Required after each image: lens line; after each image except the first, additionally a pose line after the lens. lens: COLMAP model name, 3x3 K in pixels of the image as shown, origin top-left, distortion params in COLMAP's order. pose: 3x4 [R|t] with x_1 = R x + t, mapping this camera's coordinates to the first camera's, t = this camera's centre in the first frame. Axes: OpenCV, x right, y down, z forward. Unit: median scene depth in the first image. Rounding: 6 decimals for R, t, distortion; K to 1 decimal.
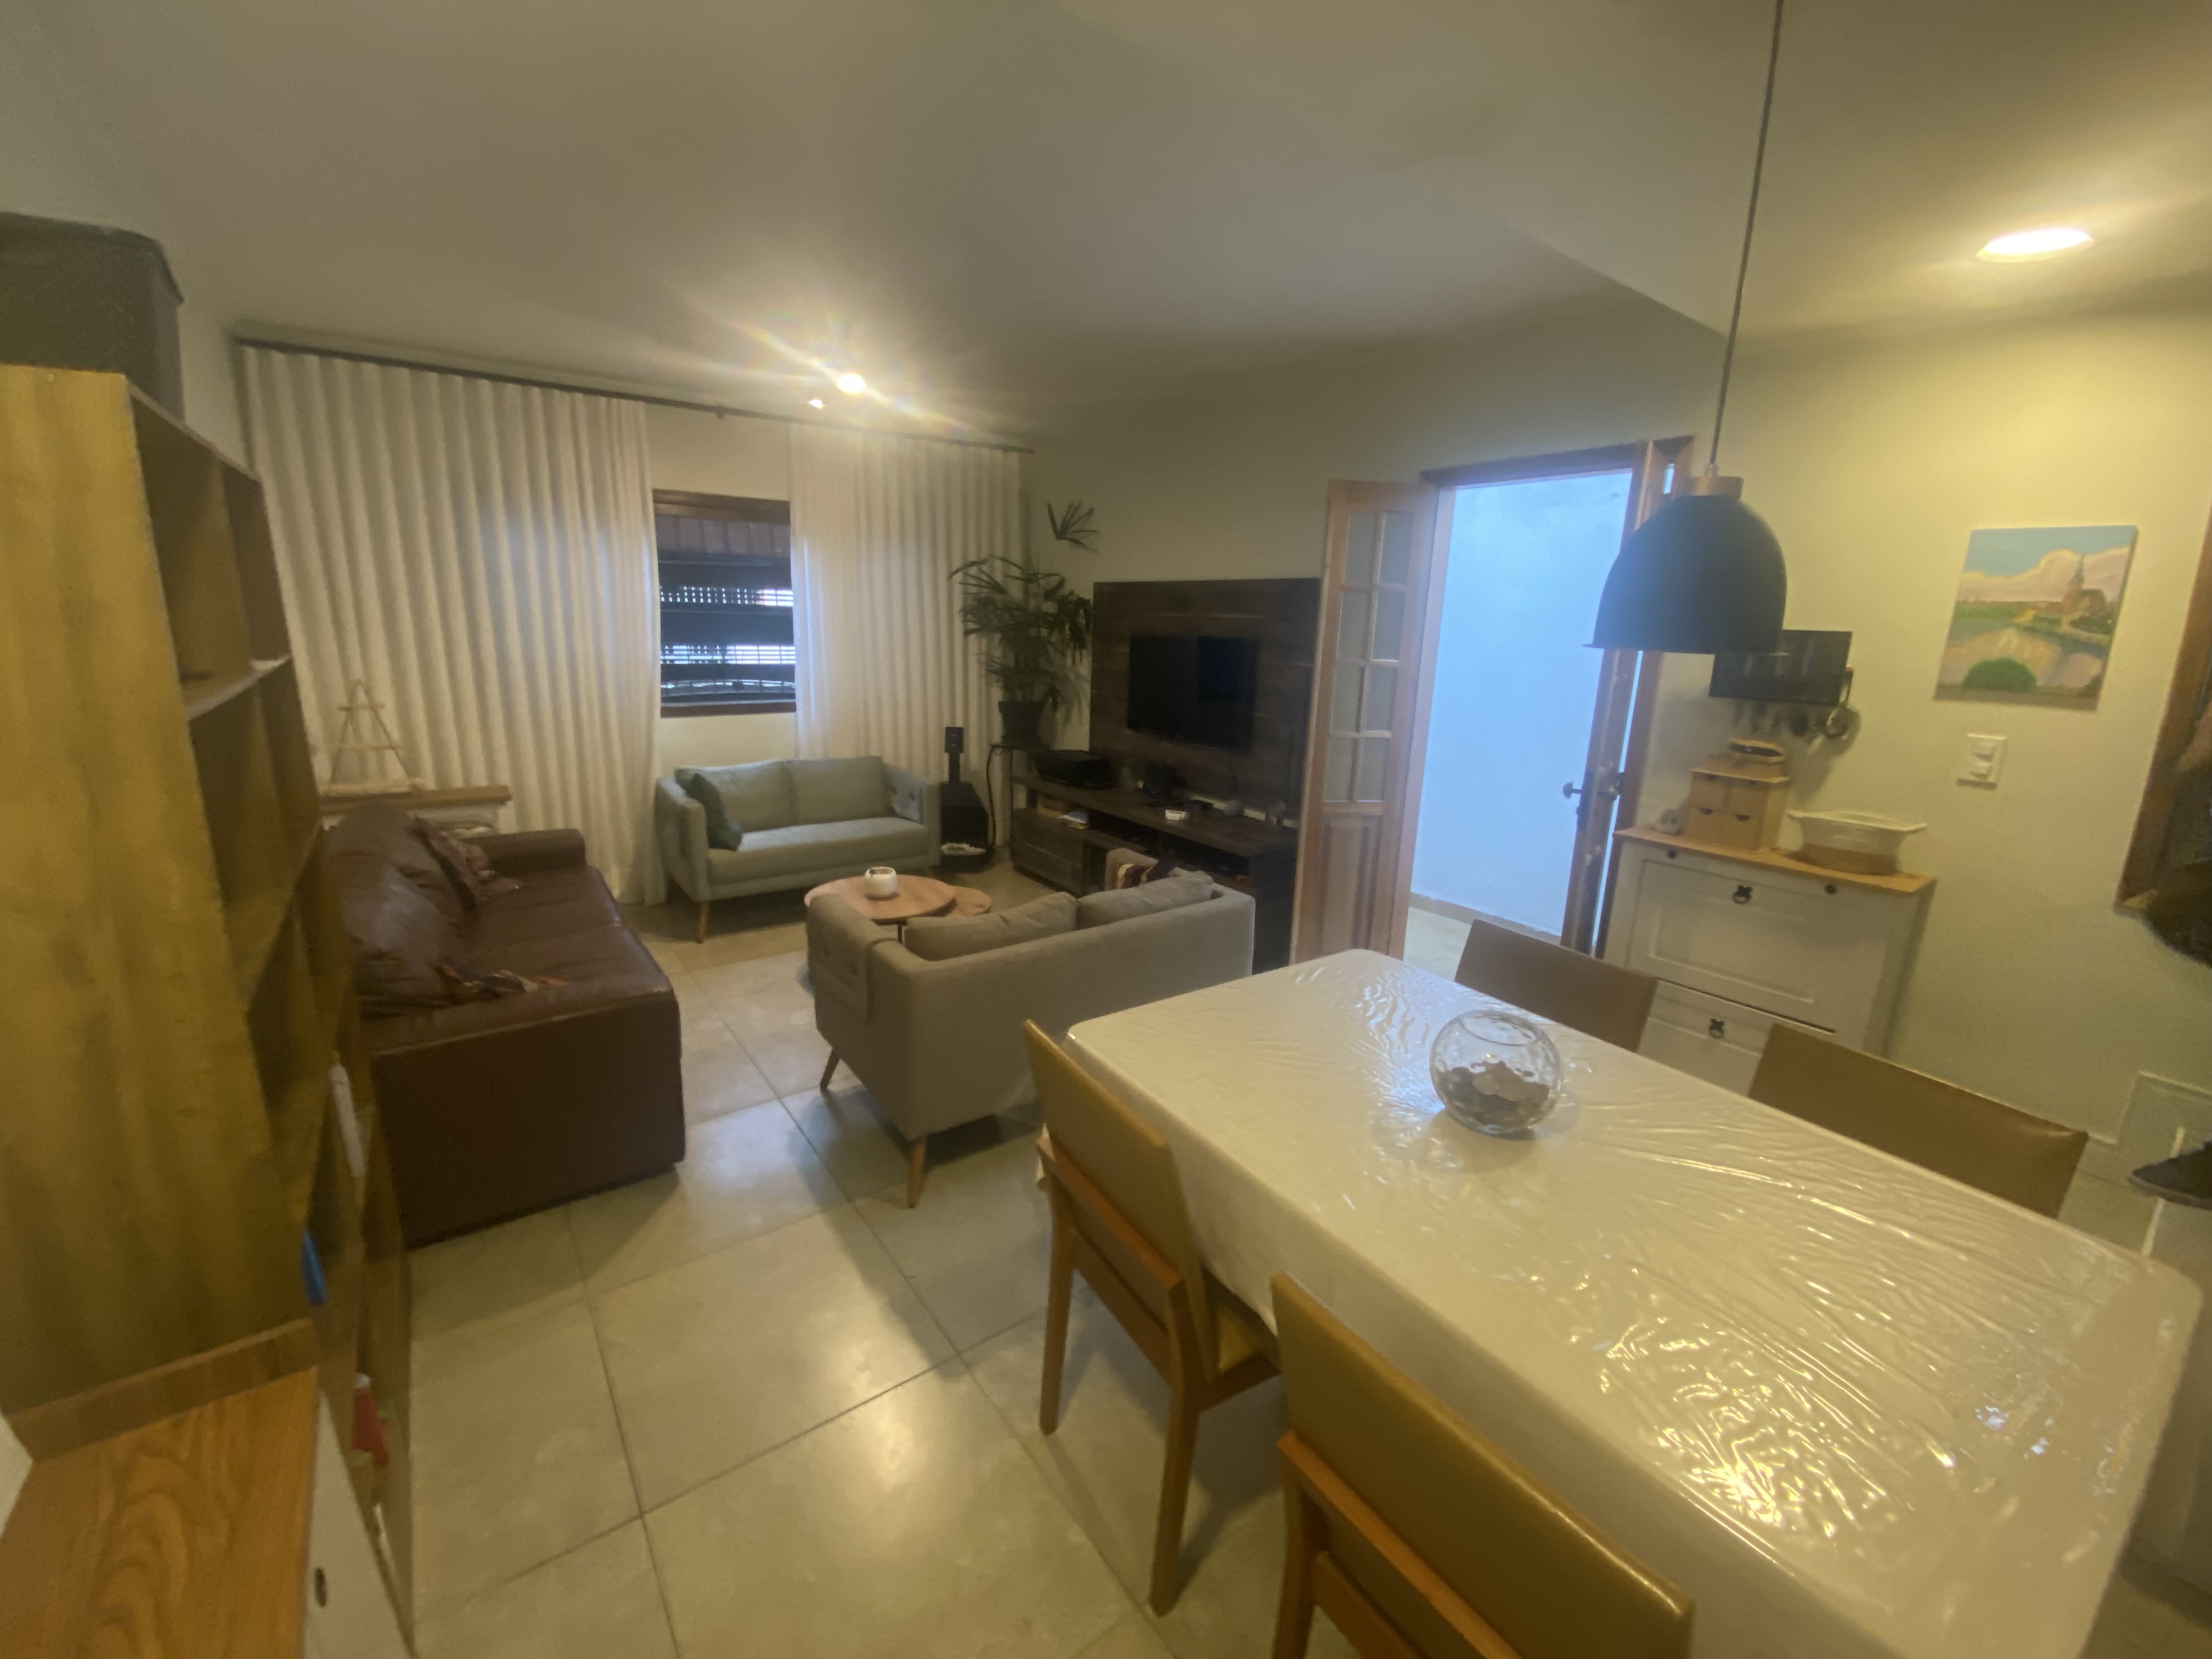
lens RADIAL K [[906.5, 0, 1102.5], [0, 906.5, 827.8], [0, 0, 1]] dist [0.050094, -0.040422]
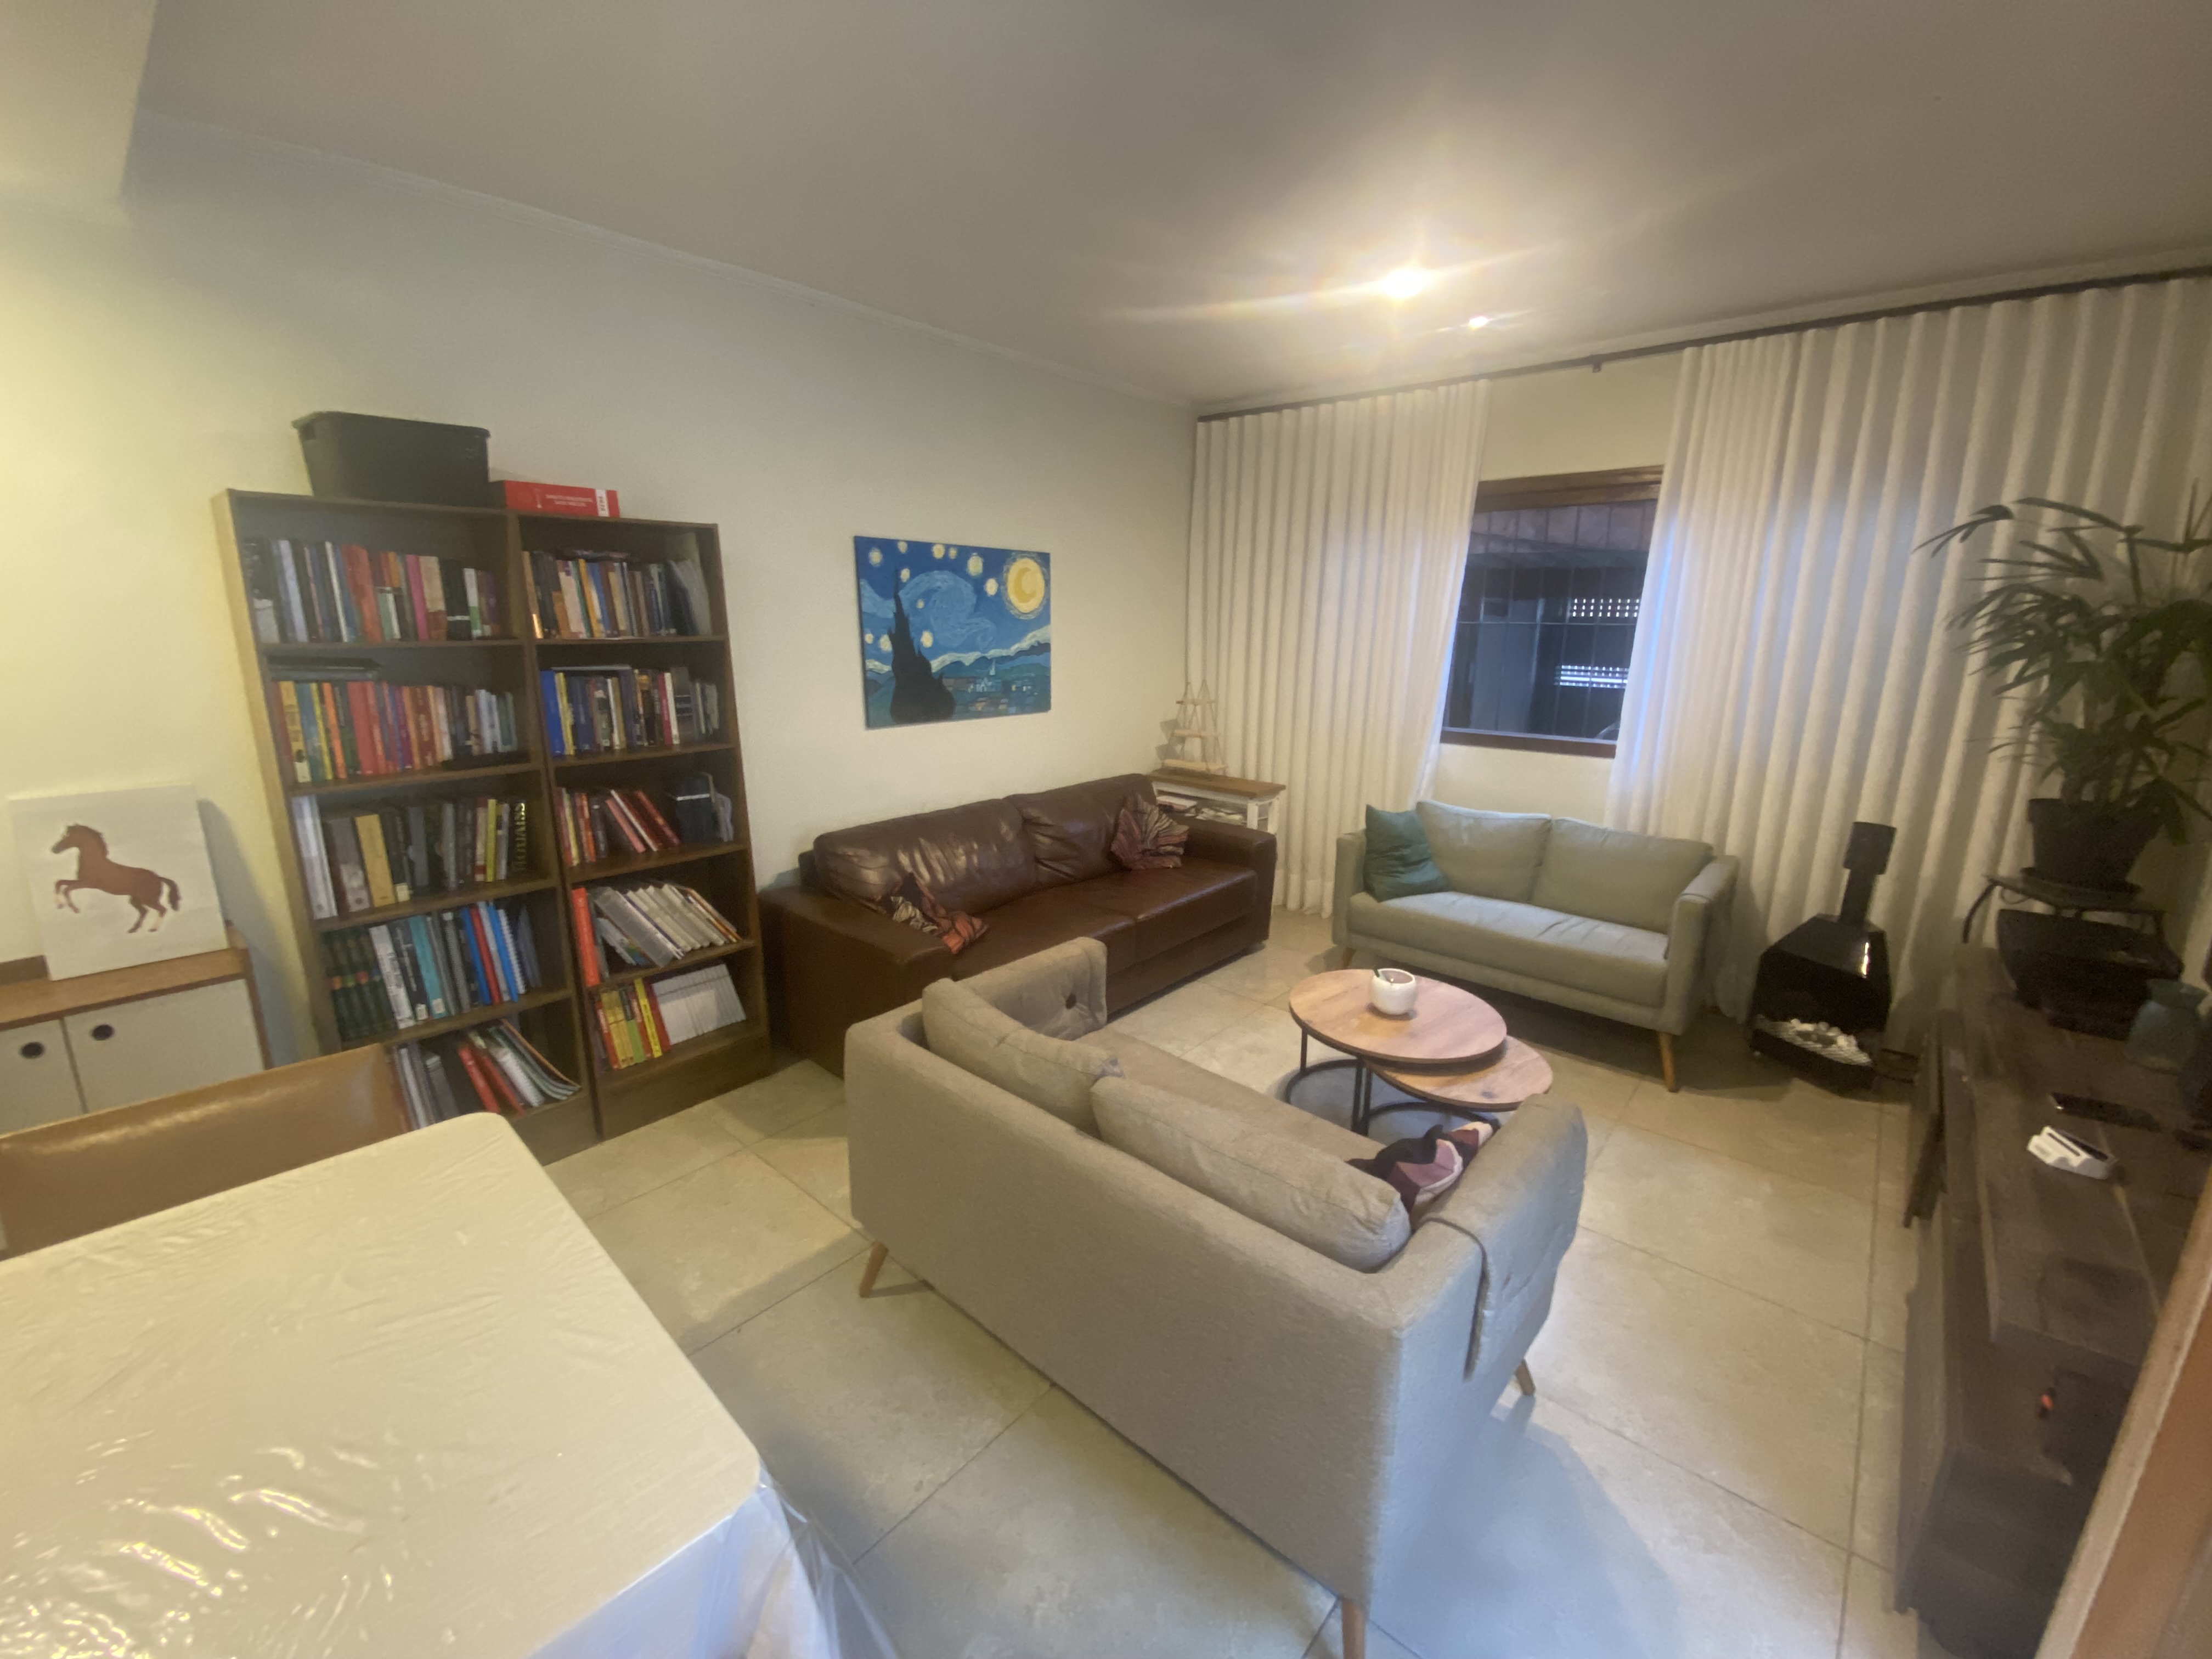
lens RADIAL K [[906.5, 0, 1102.5], [0, 906.5, 827.8], [0, 0, 1]] dist [0.050094, -0.040422]
pose [[0.209396, 0.201034, -0.956942, 0.291646], [-0.227142, 0.961869, 0.152366, -0.096195], [0.951083, 0.185457, 0.247075, 0.461689]]
